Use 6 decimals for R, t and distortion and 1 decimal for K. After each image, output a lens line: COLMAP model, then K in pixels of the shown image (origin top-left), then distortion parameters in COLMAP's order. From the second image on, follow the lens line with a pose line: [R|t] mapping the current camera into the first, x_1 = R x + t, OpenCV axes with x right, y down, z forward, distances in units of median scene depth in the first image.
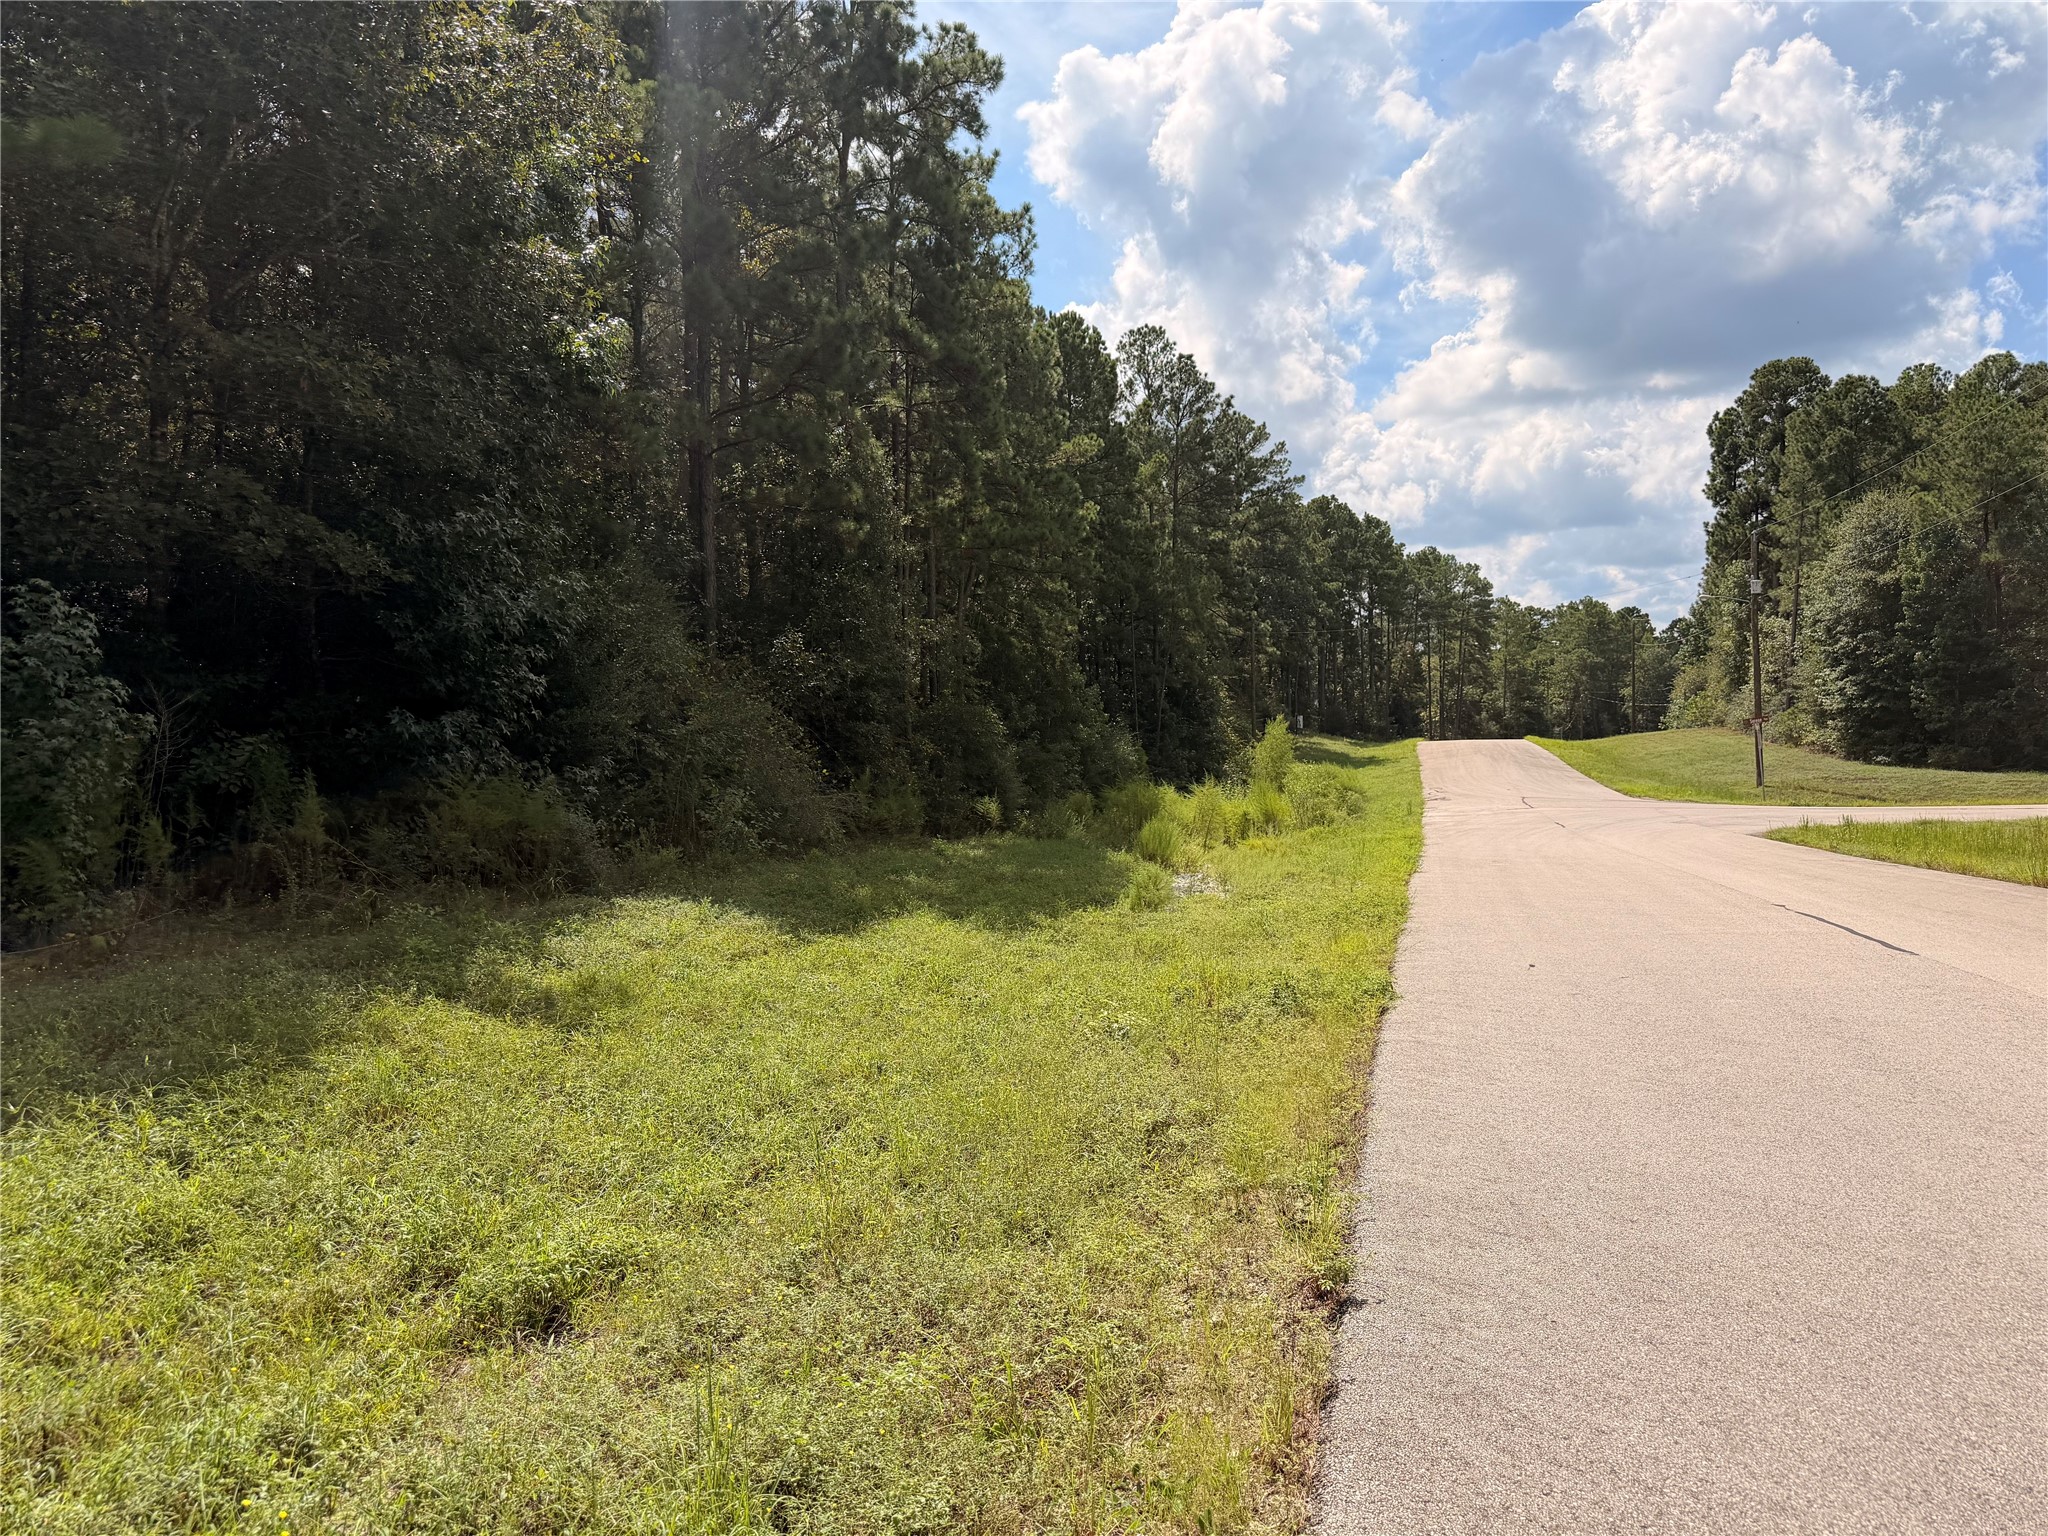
lens RADIAL K [[1430.1, 0, 1024.2], [0, 1430.1, 771.4], [0, 0, 1]] dist [0.013731, 0.001121]
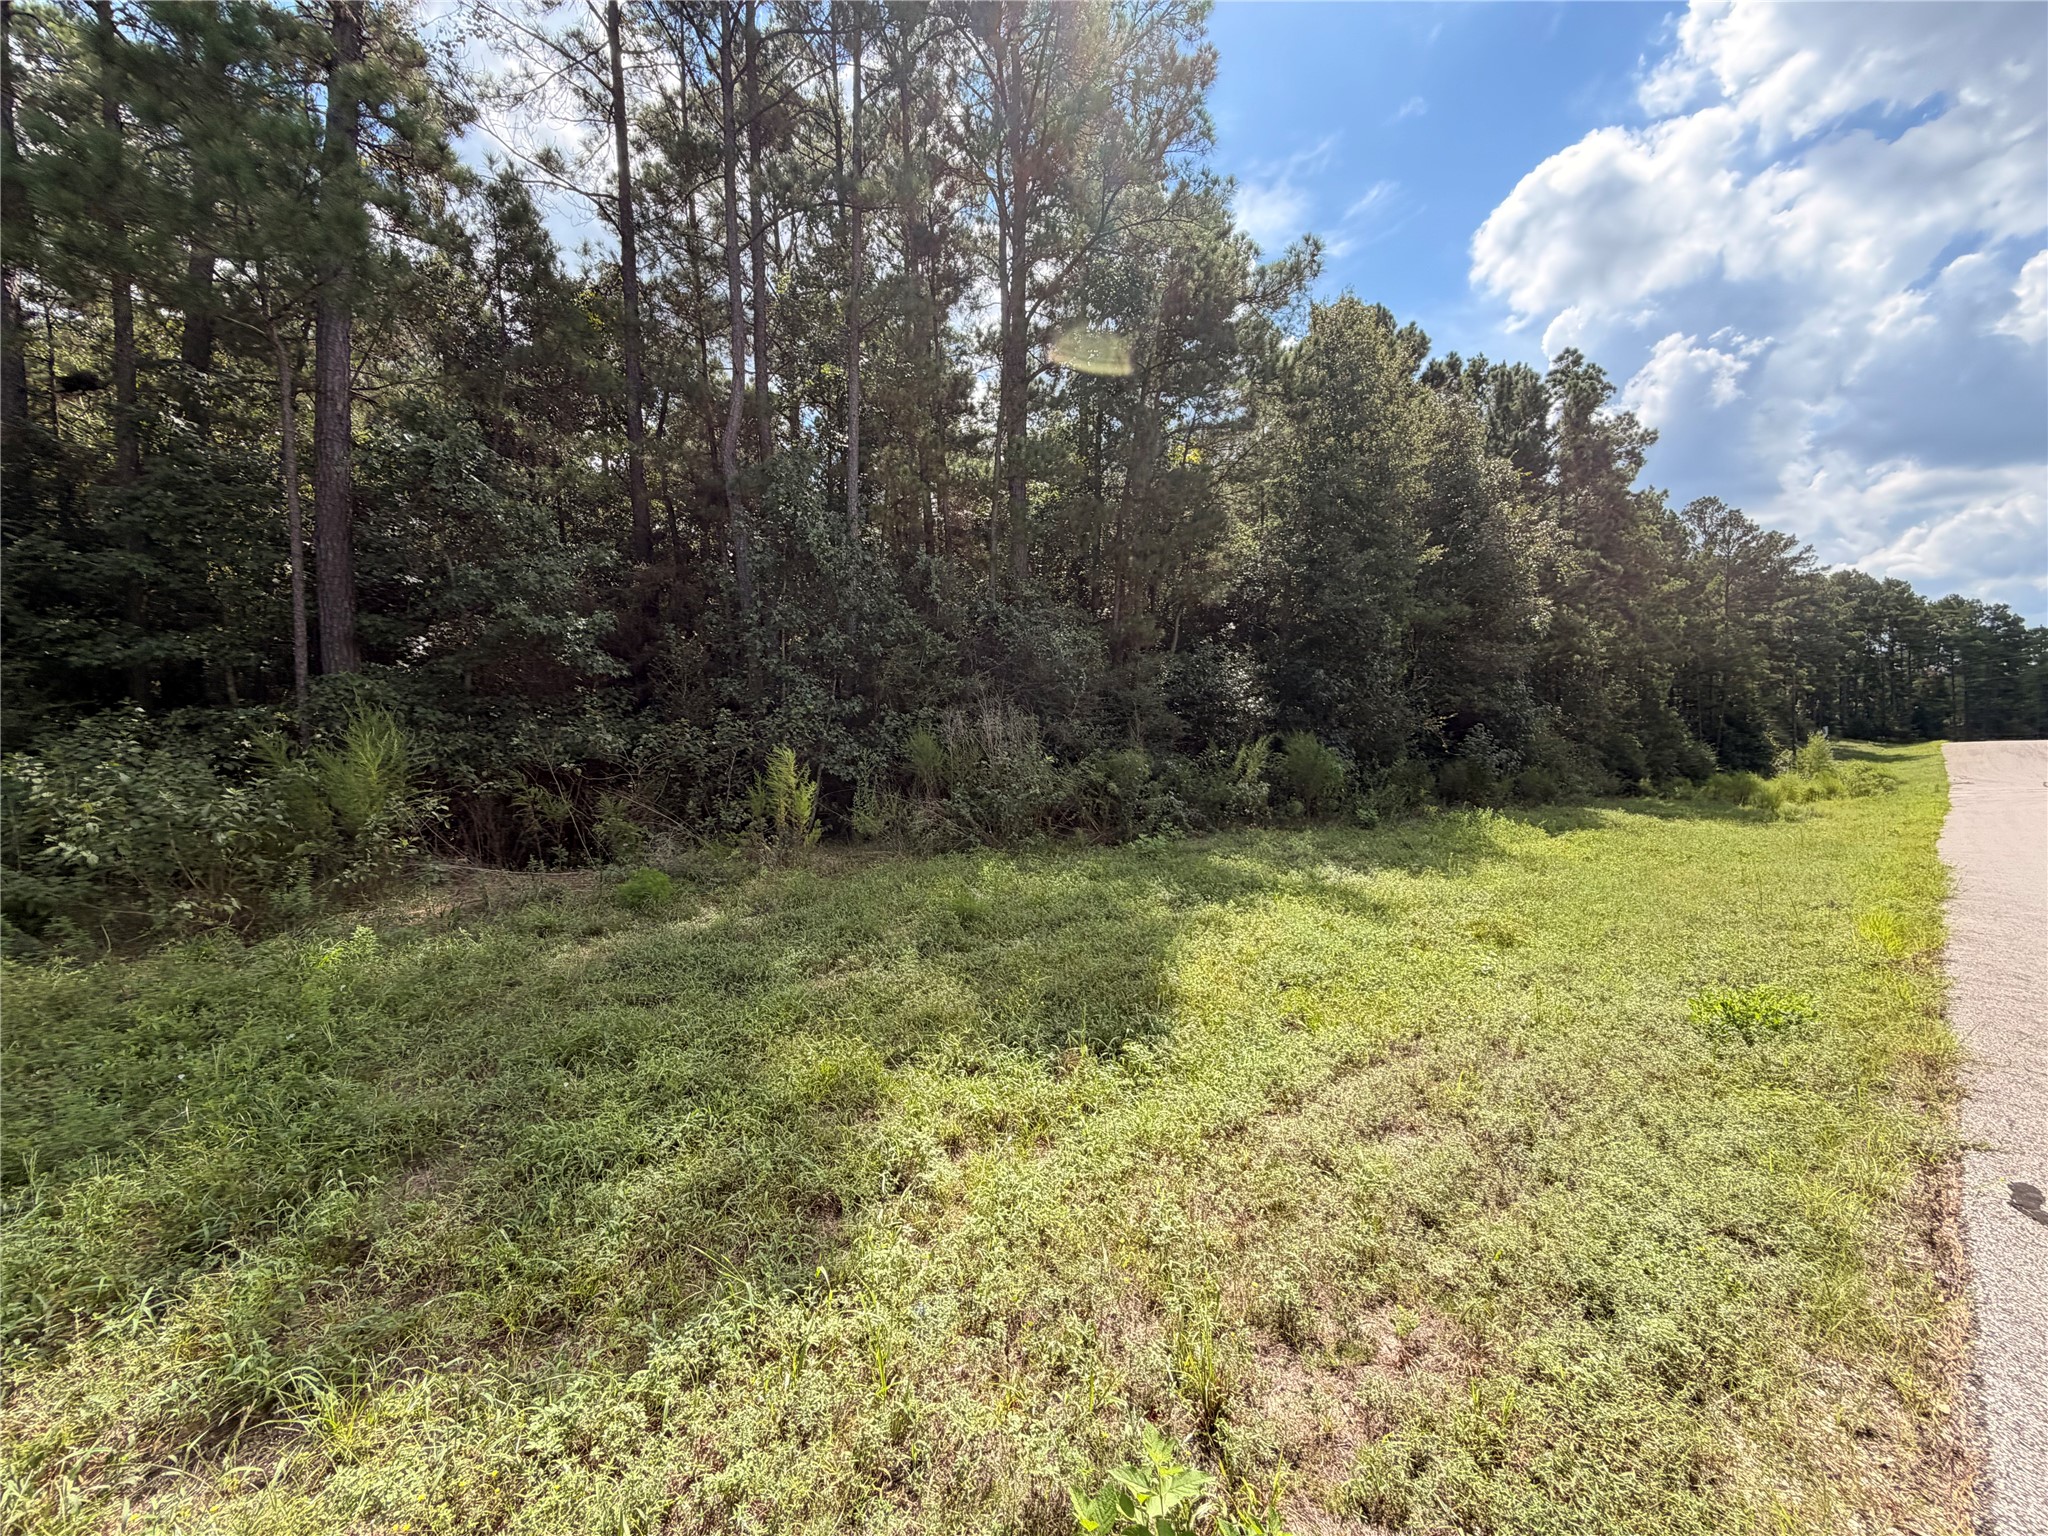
lens RADIAL K [[820.9, 0, 1021.9], [0, 820.9, 764.0], [0, 0, 1]] dist [-0.003079, -0.000192]
pose [[0.839067, -0.006605, -0.543988, -0.046706], [0.004989, 0.999978, -0.004446, -0.001149], [0.544005, 0.001017, 0.839081, -0.164074]]
